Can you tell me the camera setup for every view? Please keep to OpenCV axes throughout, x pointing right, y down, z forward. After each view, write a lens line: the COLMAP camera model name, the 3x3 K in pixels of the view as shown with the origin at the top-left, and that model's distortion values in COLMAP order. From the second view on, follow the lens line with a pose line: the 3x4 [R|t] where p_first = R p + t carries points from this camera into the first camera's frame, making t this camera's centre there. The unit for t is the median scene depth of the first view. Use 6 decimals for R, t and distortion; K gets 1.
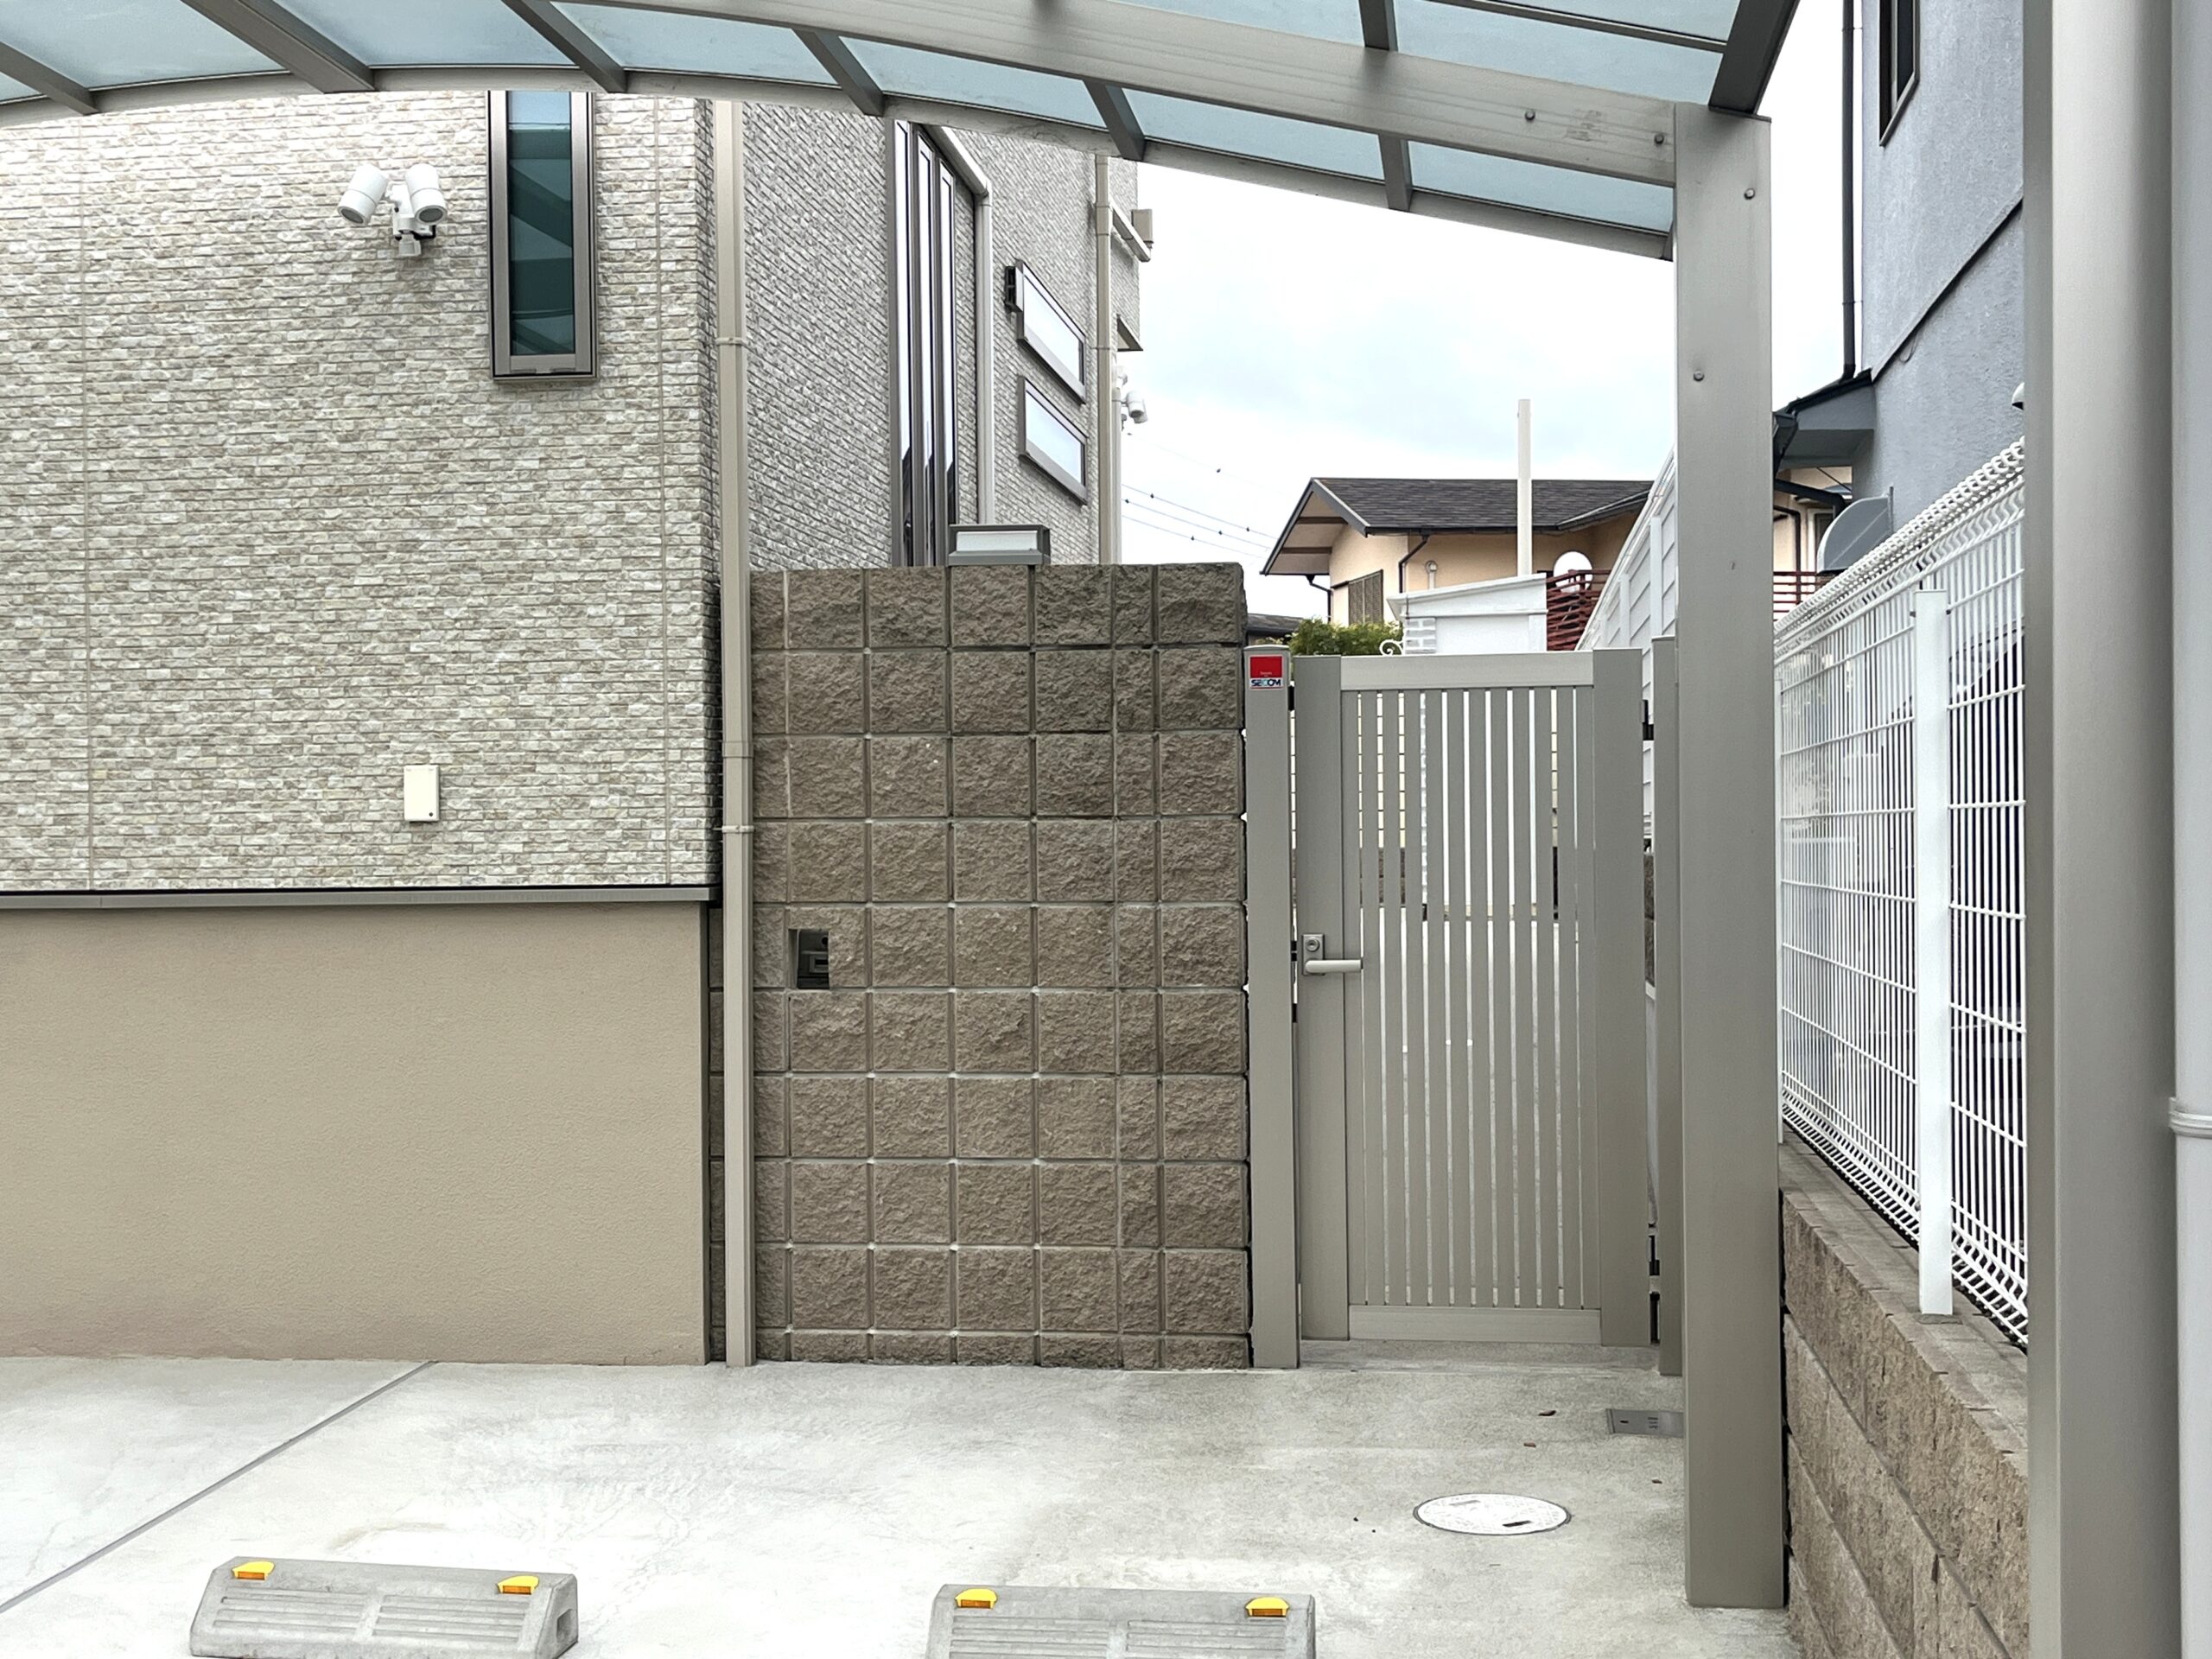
lens RADIAL K [[2786.2, 0, 1106.0], [0, 2786.2, 829.5], [0, 0, 1]] dist [0.222814, -0.825379]
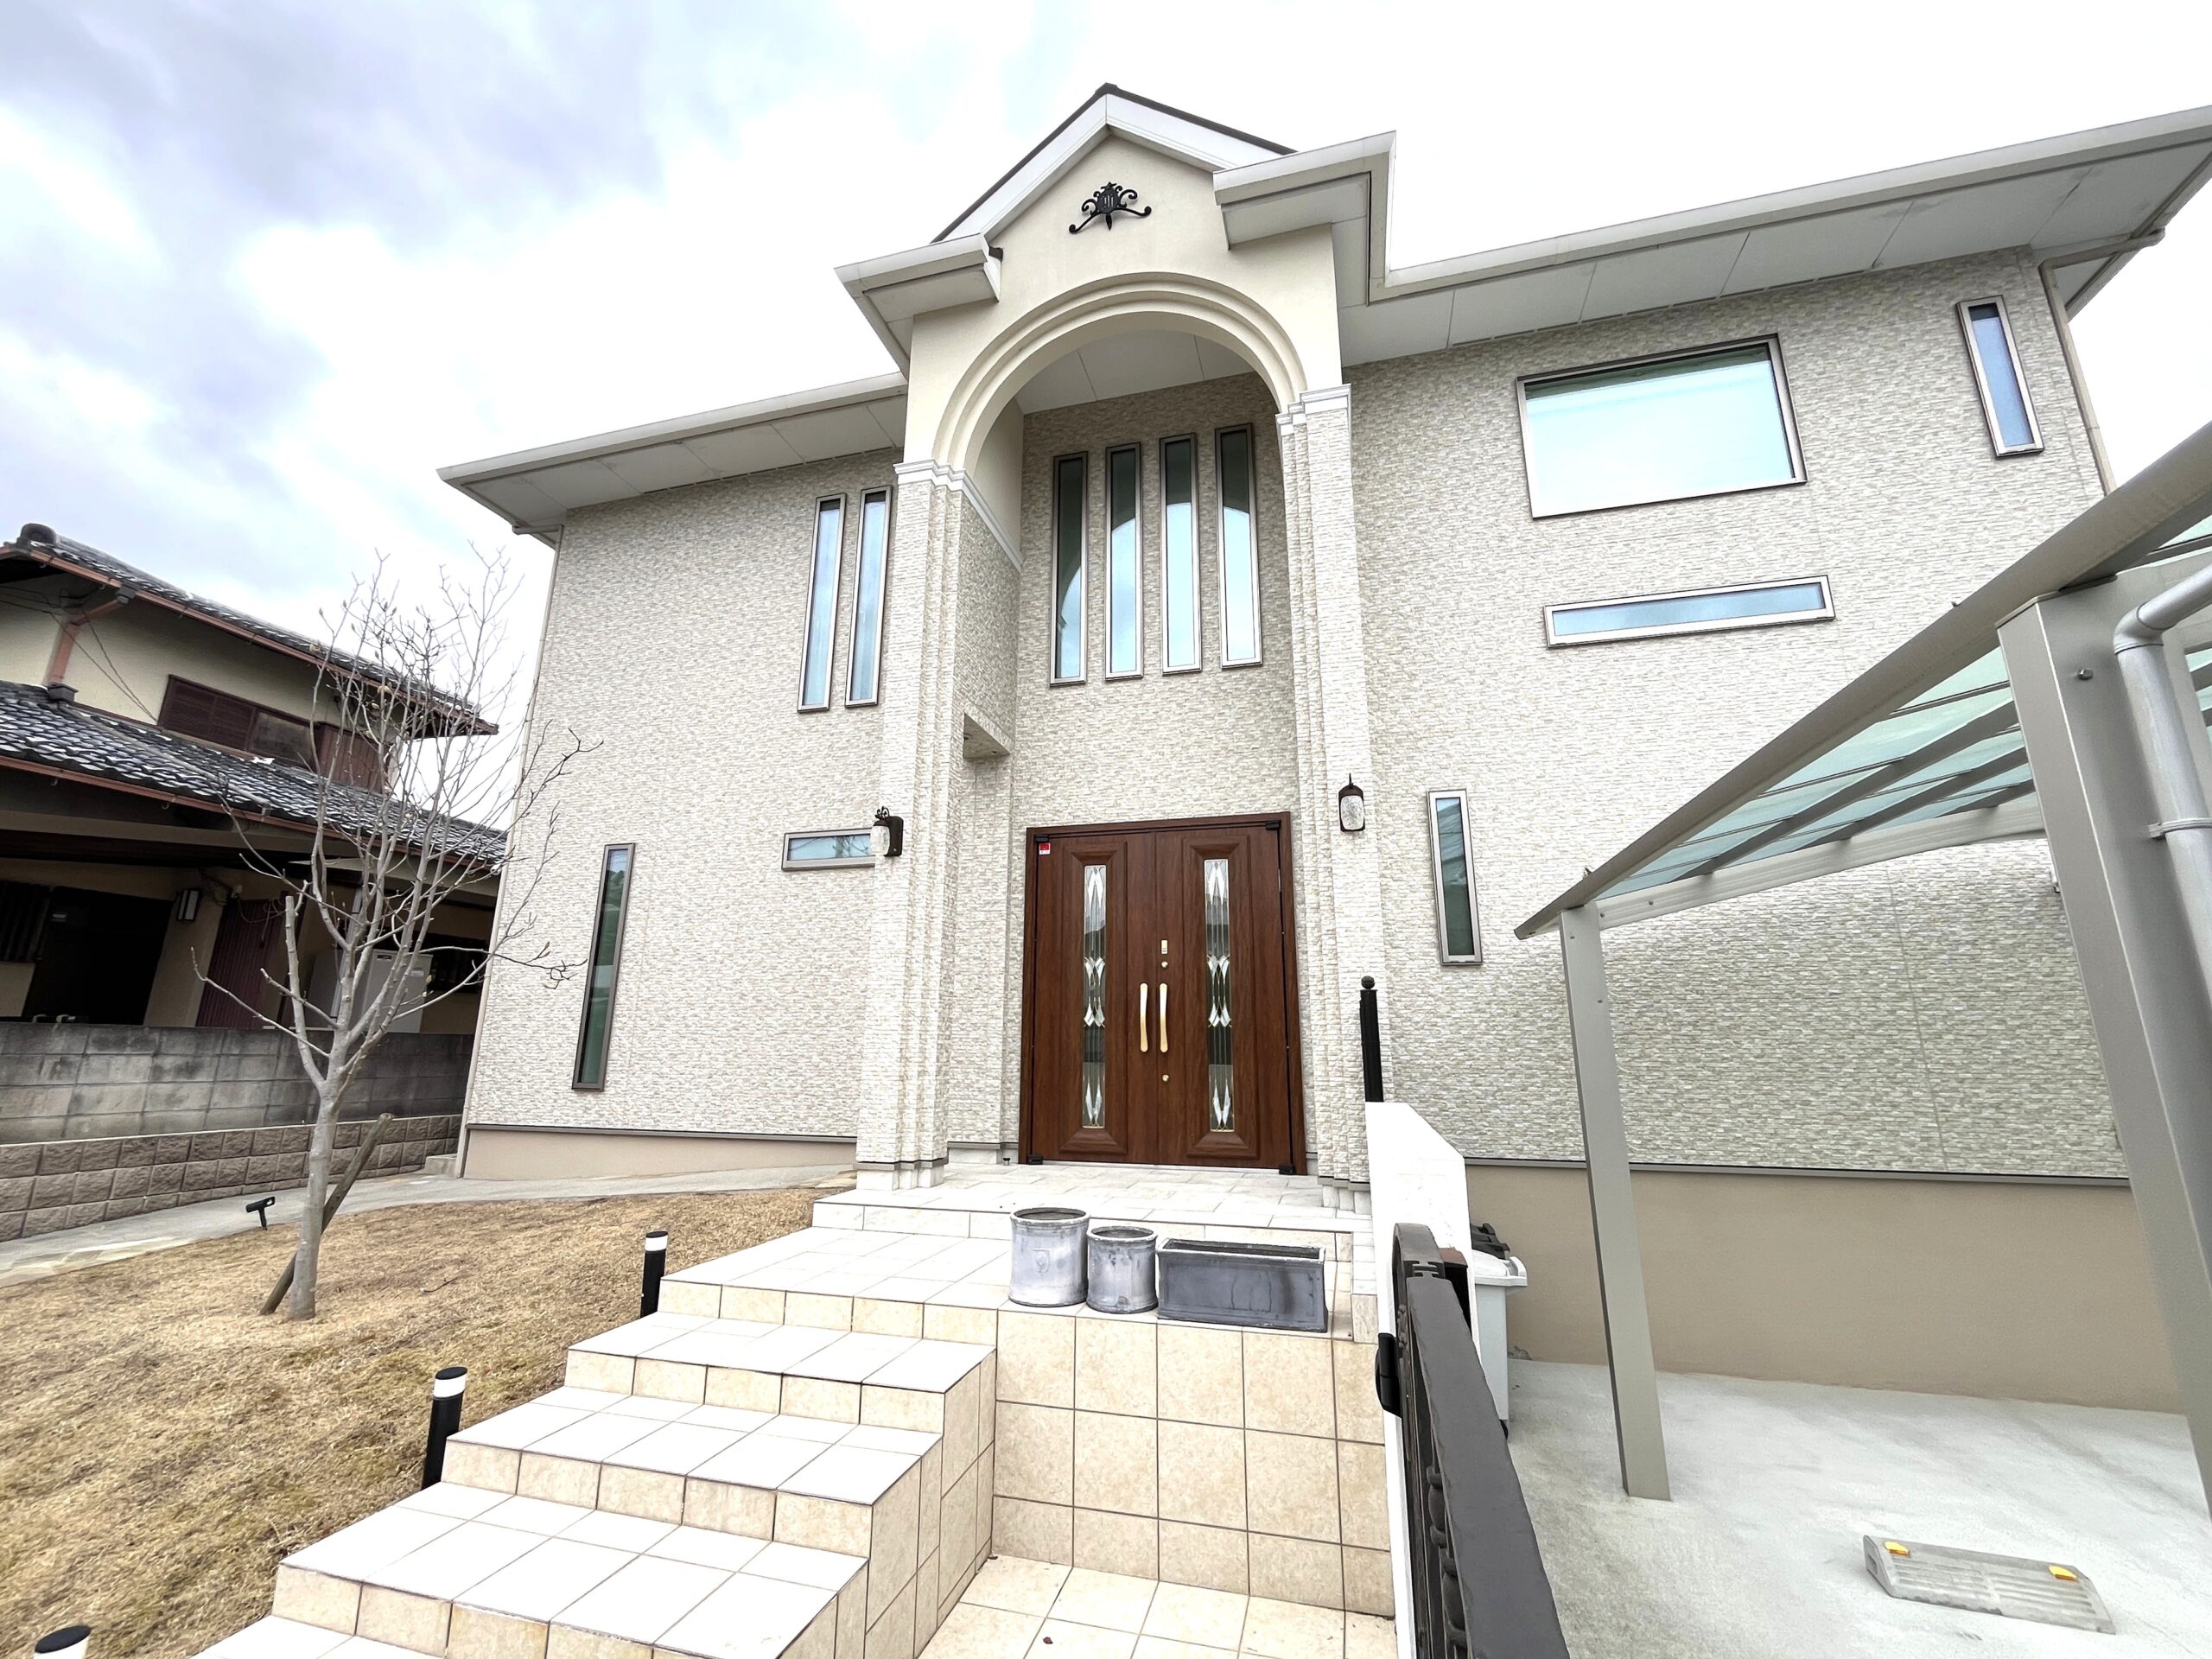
lens RADIAL K [[904.3, 0, 1099.2], [0, 904.3, 833.1], [0, 0, 1]] dist [-0.002821, -0.000228]
pose [[0.991796, -0.012922, -0.127179, -0.972074], [-0.016958, 0.972786, -0.231085, -0.067451], [0.126704, 0.231346, 0.964586, 0.144184]]
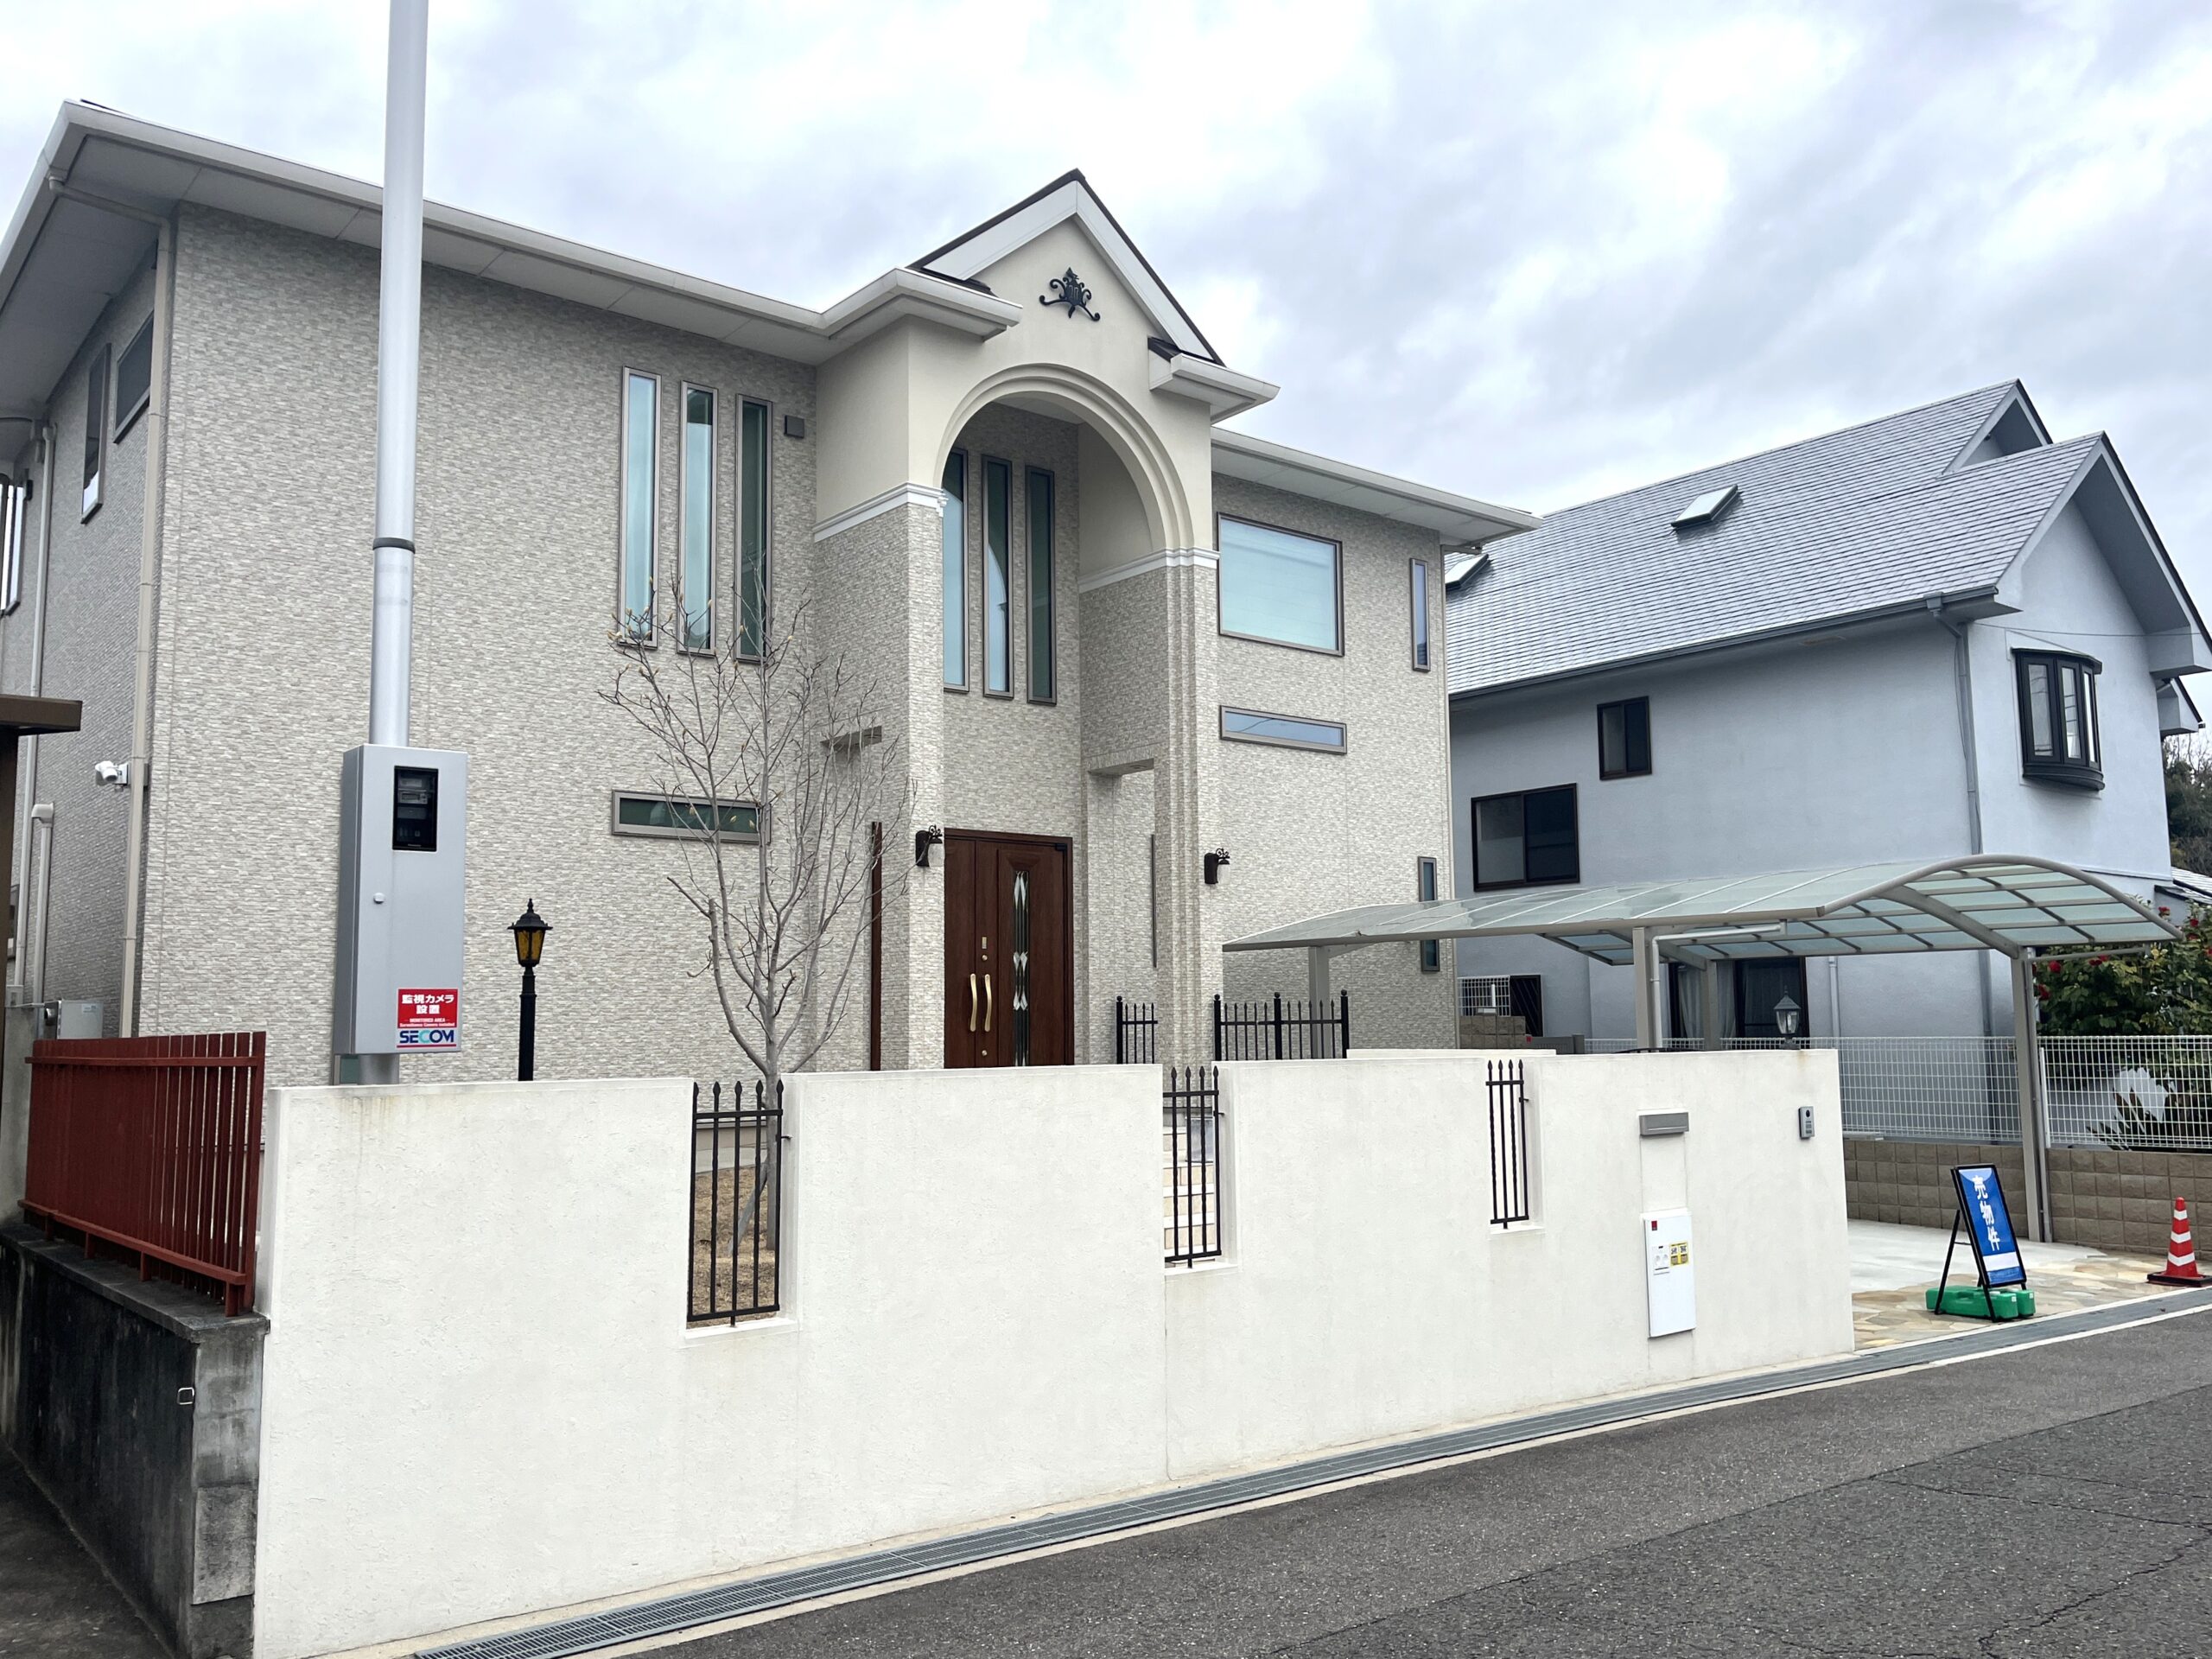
lens RADIAL K [[1759.4, 0, 1148.5], [0, 1759.4, 841.4], [0, 0, 1]] dist [0.074492, -0.088980]
pose [[0.670566, 0.084475, 0.737025, -2.518832], [0.002144, 0.993271, -0.115795, -0.044980], [-0.741847, 0.079228, 0.665872, -0.508625]]
